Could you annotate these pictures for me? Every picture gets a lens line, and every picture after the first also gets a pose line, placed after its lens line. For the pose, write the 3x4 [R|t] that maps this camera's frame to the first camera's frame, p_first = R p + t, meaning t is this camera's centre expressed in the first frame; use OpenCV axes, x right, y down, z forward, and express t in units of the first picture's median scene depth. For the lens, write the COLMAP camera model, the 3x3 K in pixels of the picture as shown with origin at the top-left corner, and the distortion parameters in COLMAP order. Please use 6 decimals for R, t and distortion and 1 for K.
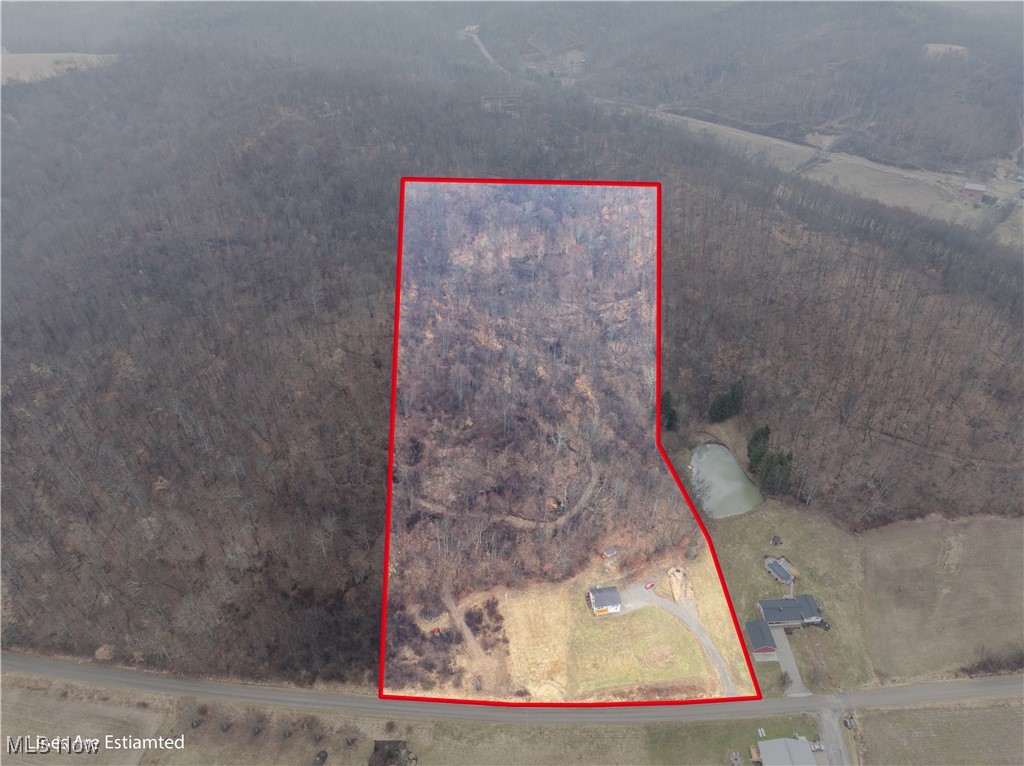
lens RADIAL K [[724.0, 0, 512.7], [0, 724.0, 383.4], [0, 0, 1]] dist [-0.029760, 0.003037]
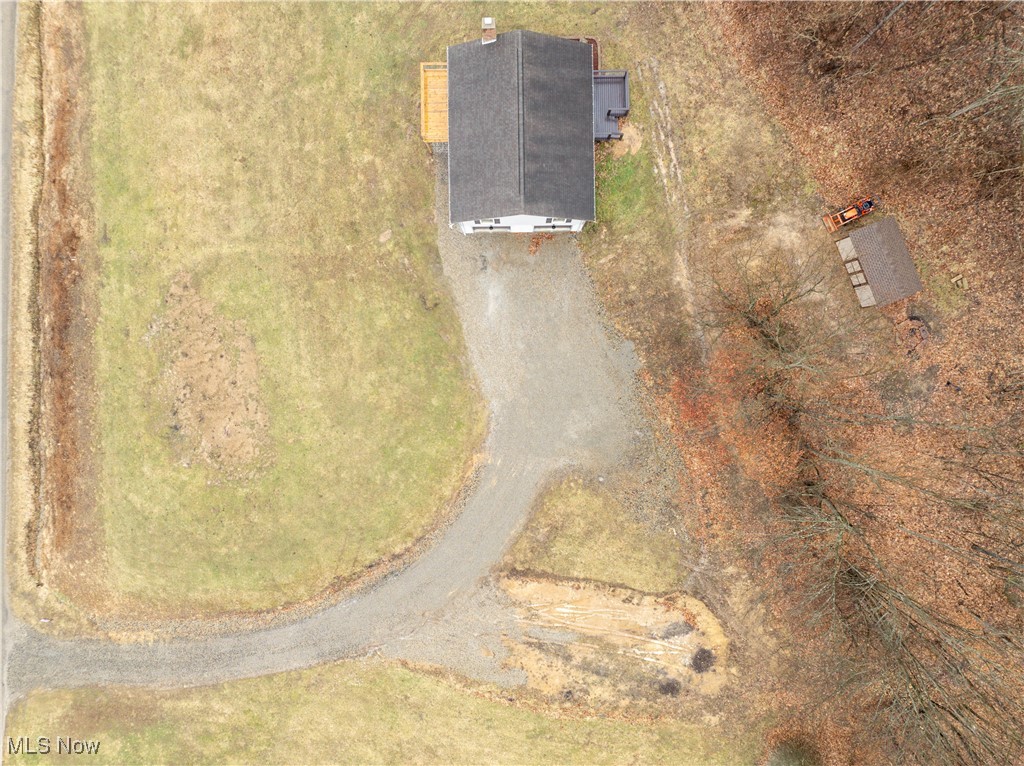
lens RADIAL K [[724.0, 0, 511.0], [0, 724.0, 383.5], [0, 0, 1]] dist [-0.029760, 0.003037]
pose [[-0.155213, 0.987422, 0.030124, 0.173265], [-0.567174, -0.114038, 0.815665, 0.160513], [0.808840, 0.109516, 0.577740, 0.894188]]
